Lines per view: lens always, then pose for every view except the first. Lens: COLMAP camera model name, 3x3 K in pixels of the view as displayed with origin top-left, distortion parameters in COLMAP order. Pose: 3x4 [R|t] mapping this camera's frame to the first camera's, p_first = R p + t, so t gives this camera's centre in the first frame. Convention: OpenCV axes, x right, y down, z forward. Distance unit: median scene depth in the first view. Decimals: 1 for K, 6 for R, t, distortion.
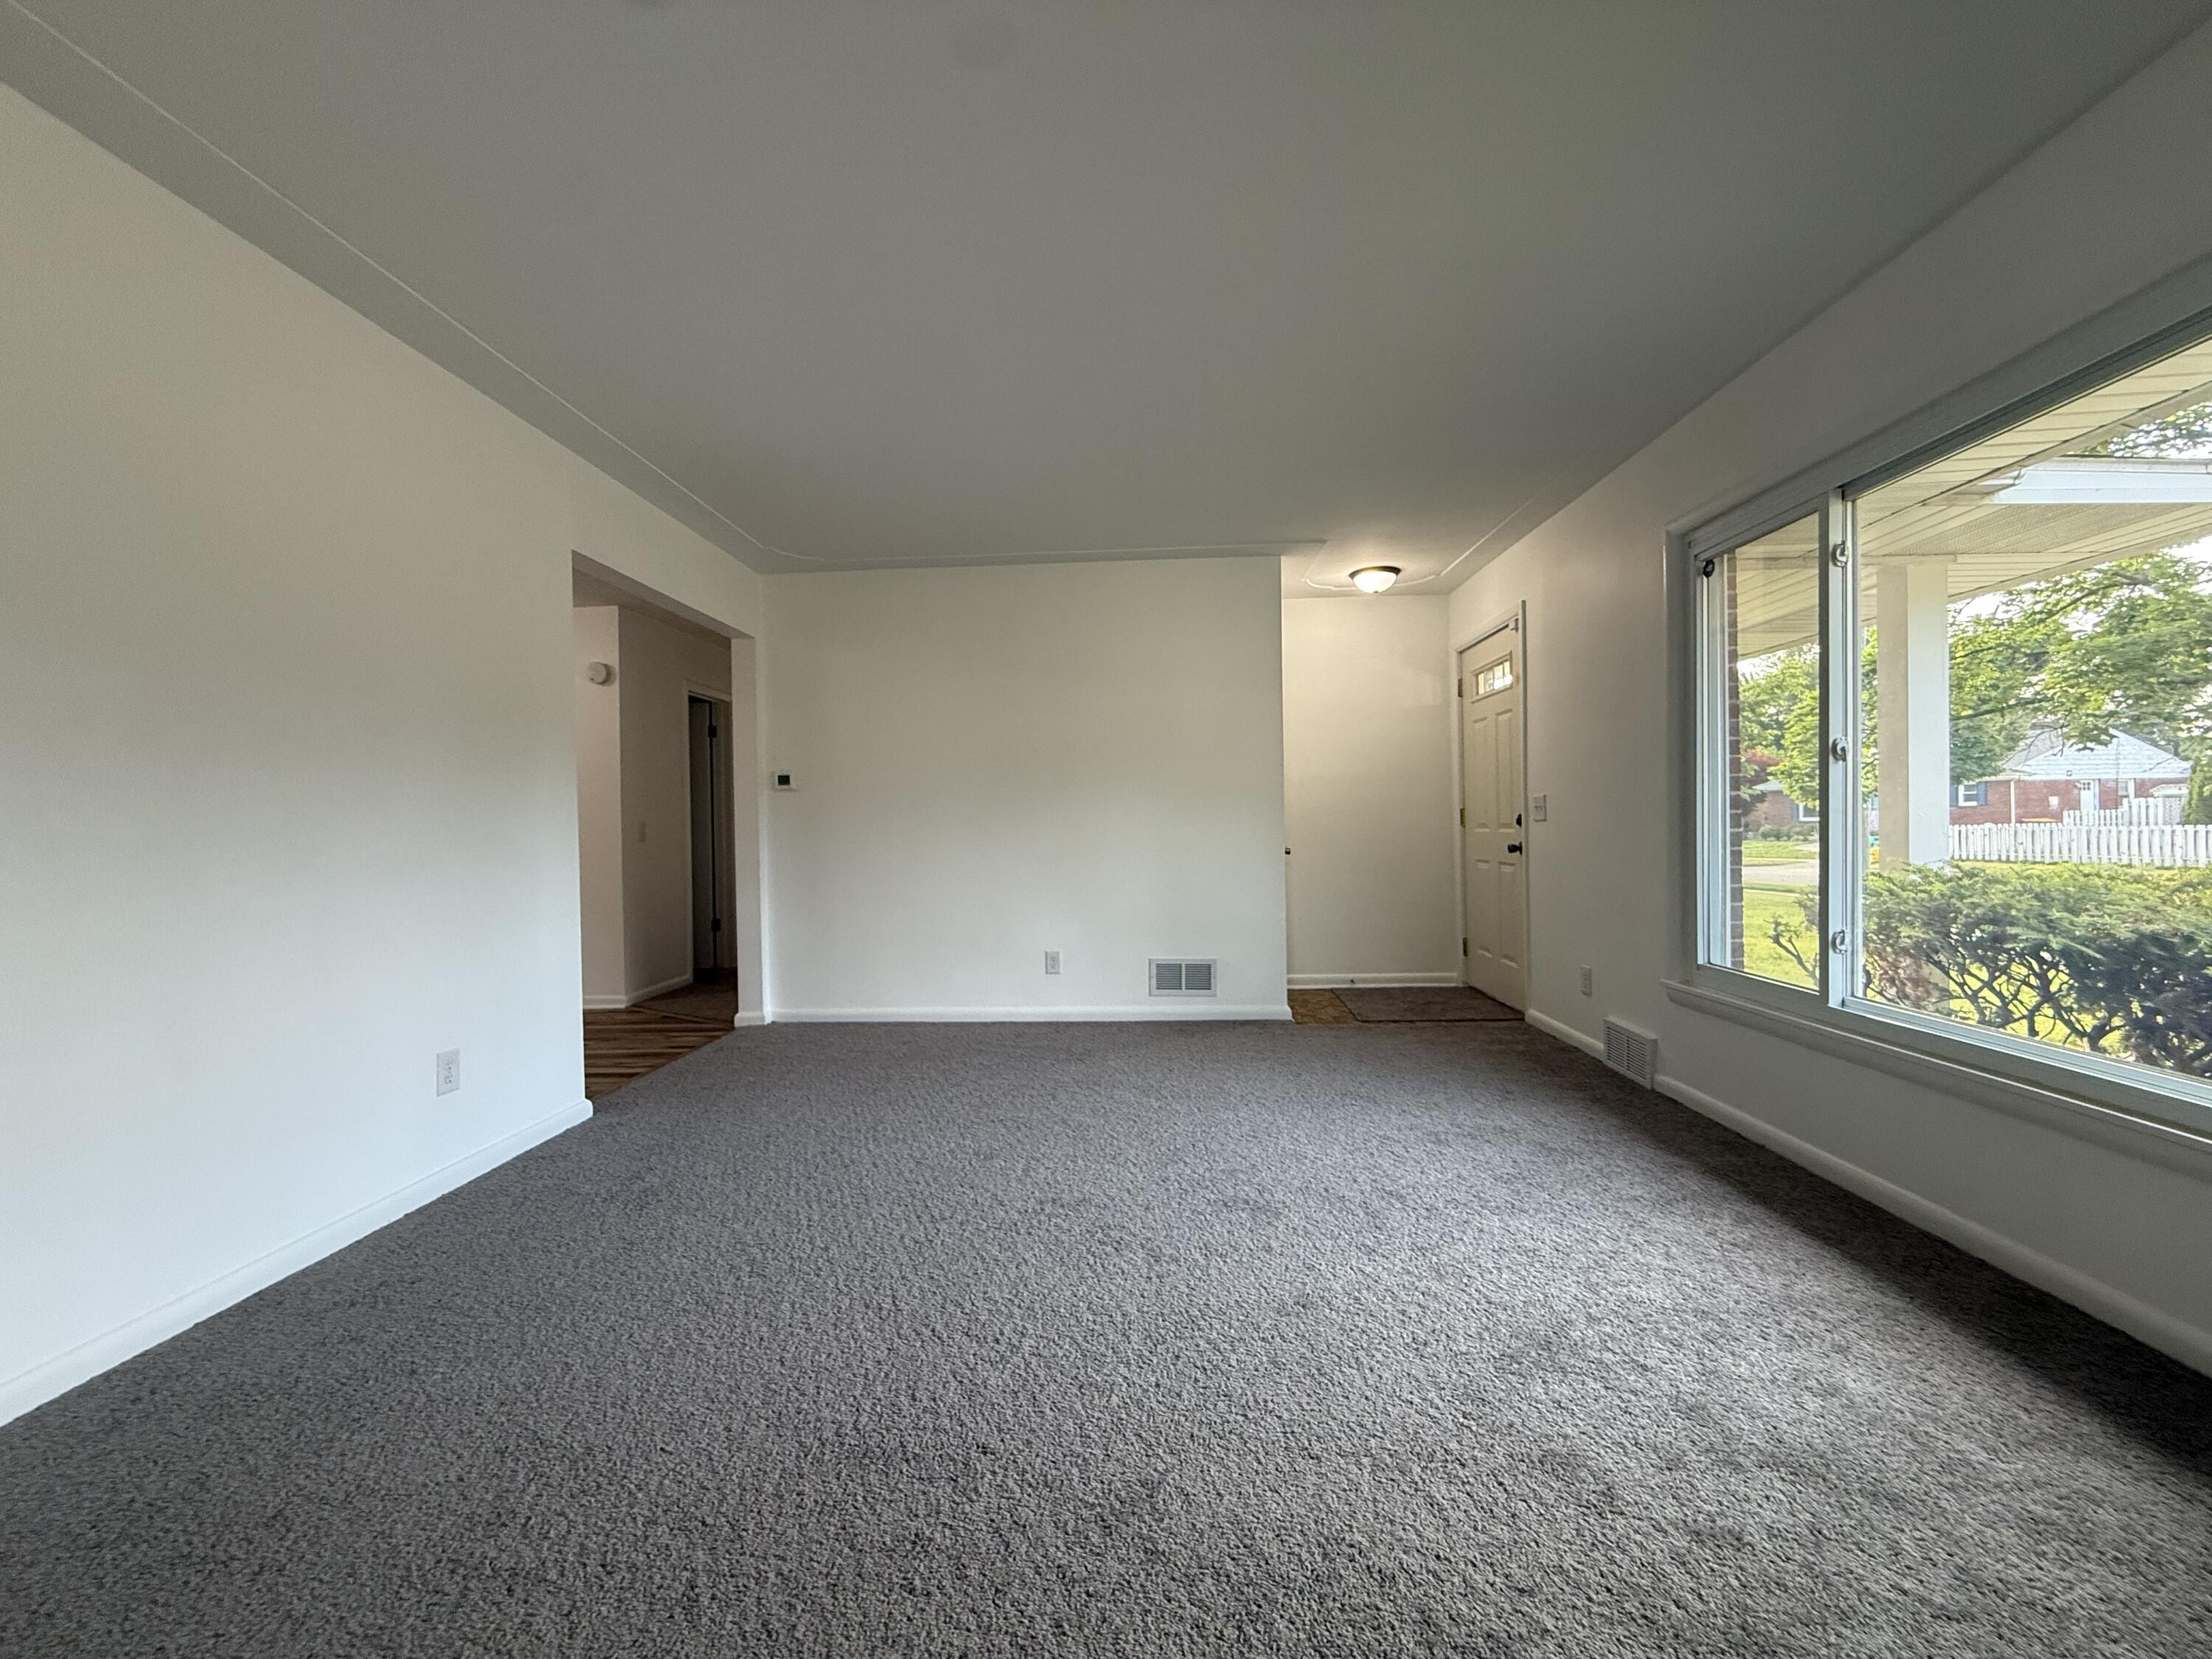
lens RADIAL K [[883.2, 0, 1106.1], [0, 883.2, 830.5], [0, 0, 1]] dist [-0.002255, 0.000809]
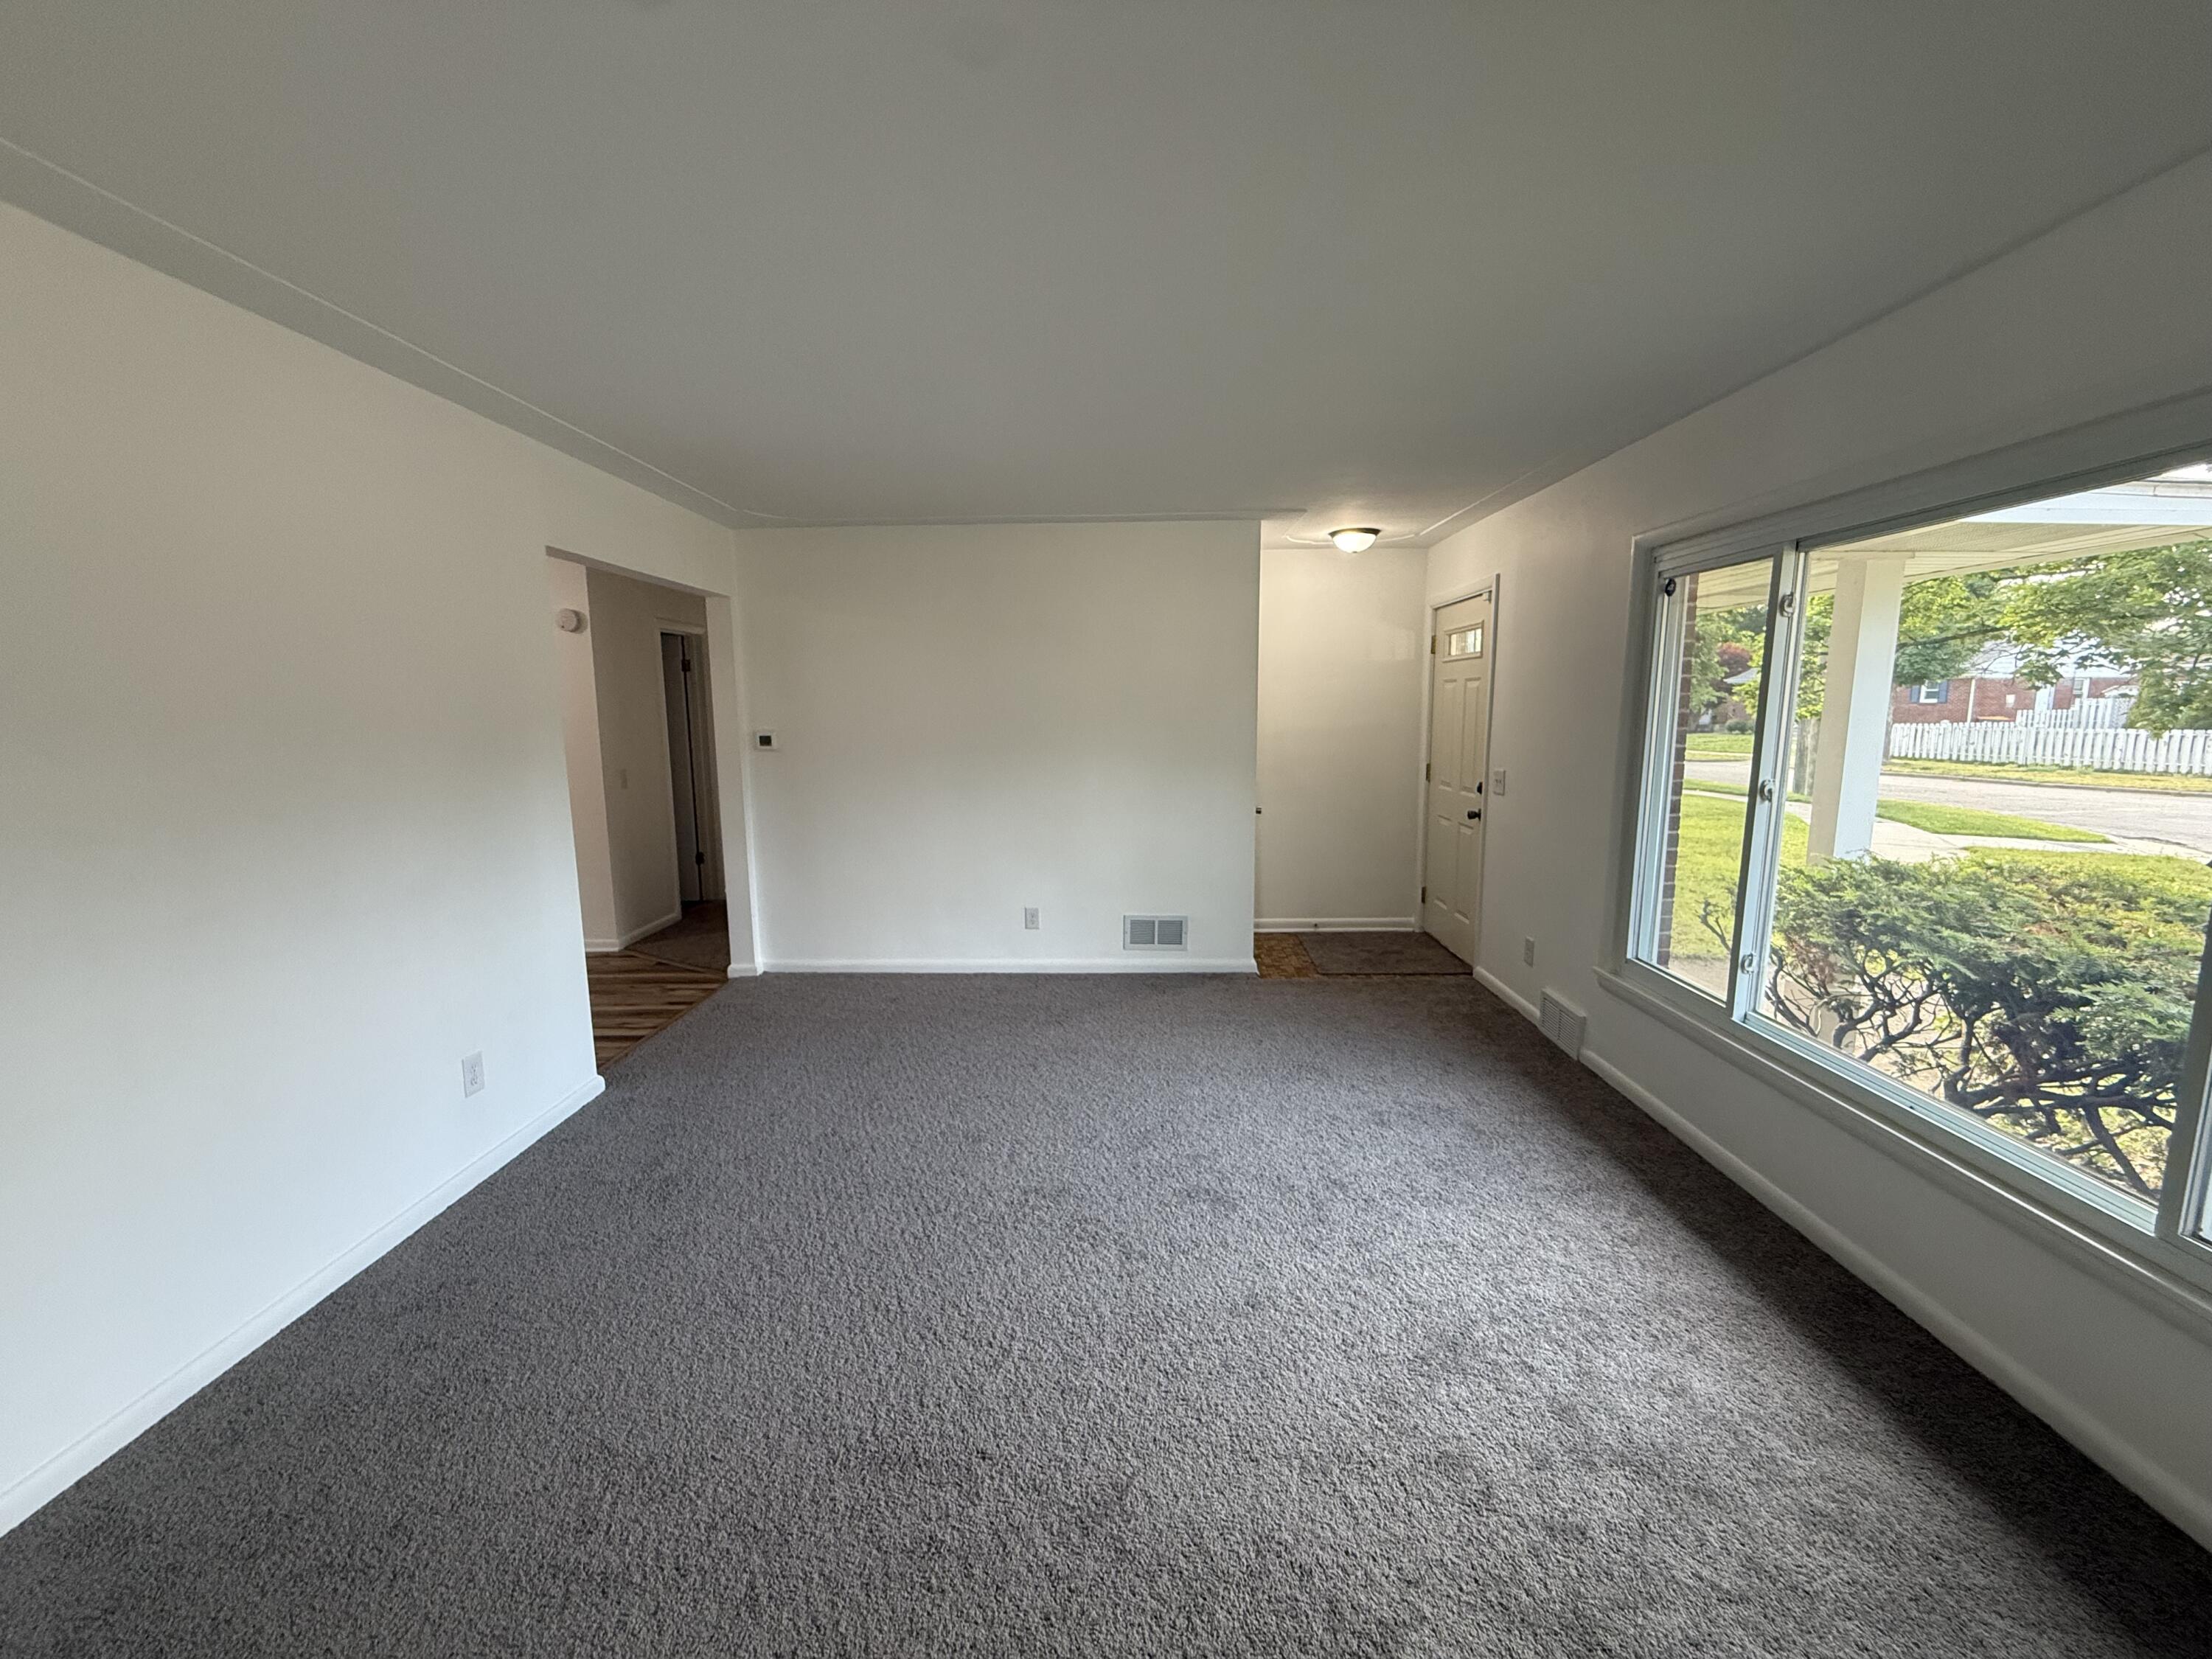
lens RADIAL K [[883.2, 0, 1106.7], [0, 883.2, 829.8], [0, 0, 1]] dist [-0.002255, 0.000809]
pose [[0.999579, 0.005087, 0.028567, -0.004668], [-0.008887, 0.990873, 0.134504, -0.187489], [-0.027622, -0.134701, 0.990501, -0.052398]]
